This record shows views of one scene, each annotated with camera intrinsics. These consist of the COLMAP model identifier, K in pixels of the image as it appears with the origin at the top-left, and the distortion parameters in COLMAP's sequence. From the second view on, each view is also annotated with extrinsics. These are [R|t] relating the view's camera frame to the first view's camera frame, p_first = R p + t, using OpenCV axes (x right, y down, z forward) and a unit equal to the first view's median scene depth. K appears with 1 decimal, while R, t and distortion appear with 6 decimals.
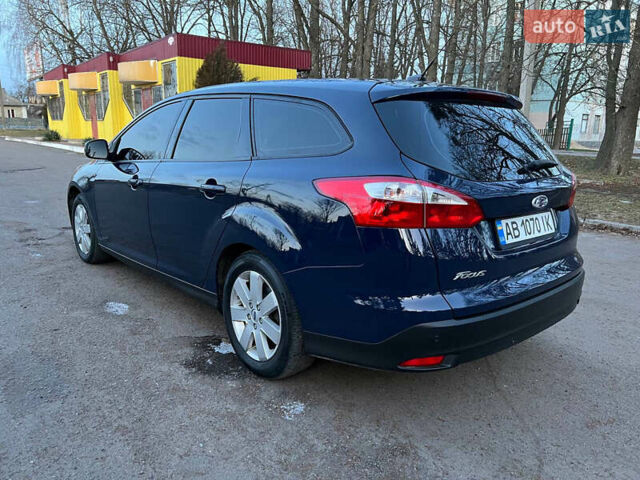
lens RADIAL K [[480.6, 0, 322.6], [0, 480.6, 237.4], [0, 0, 1]] dist [0.024087, -0.019812]
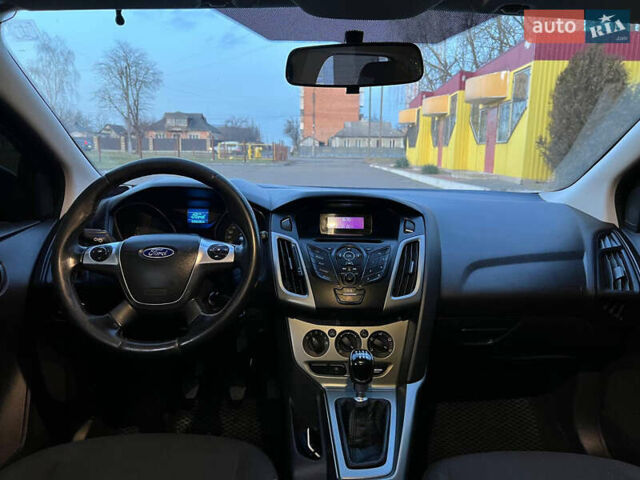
lens RADIAL K [[480.6, 0, 325.9], [0, 480.6, 251.0], [0, 0, 1]] dist [0.024087, -0.019812]
pose [[0.760980, 0.116501, -0.638230, -0.020792], [-0.132565, 0.990912, 0.022818, -0.041578], [0.635087, 0.067243, 0.769508, 0.195089]]
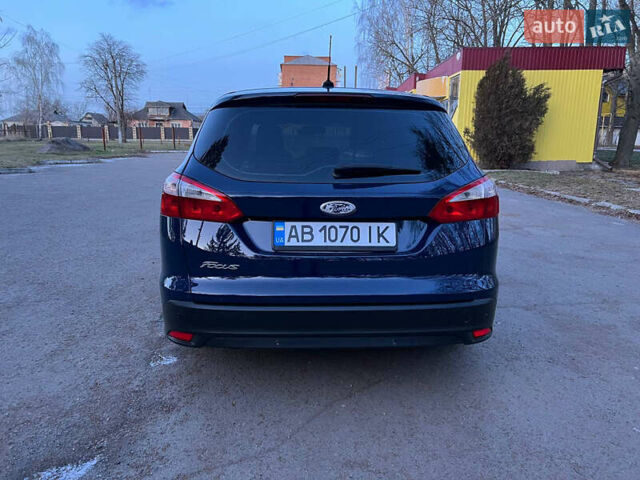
lens RADIAL K [[480.6, 0, 322.5], [0, 480.6, 228.0], [0, 0, 1]] dist [0.024087, -0.019812]
pose [[0.785983, 0.094335, -0.611009, 0.119370], [-0.120569, 0.992703, -0.001831, -0.003478], [0.606378, 0.075108, 0.791622, 0.028864]]
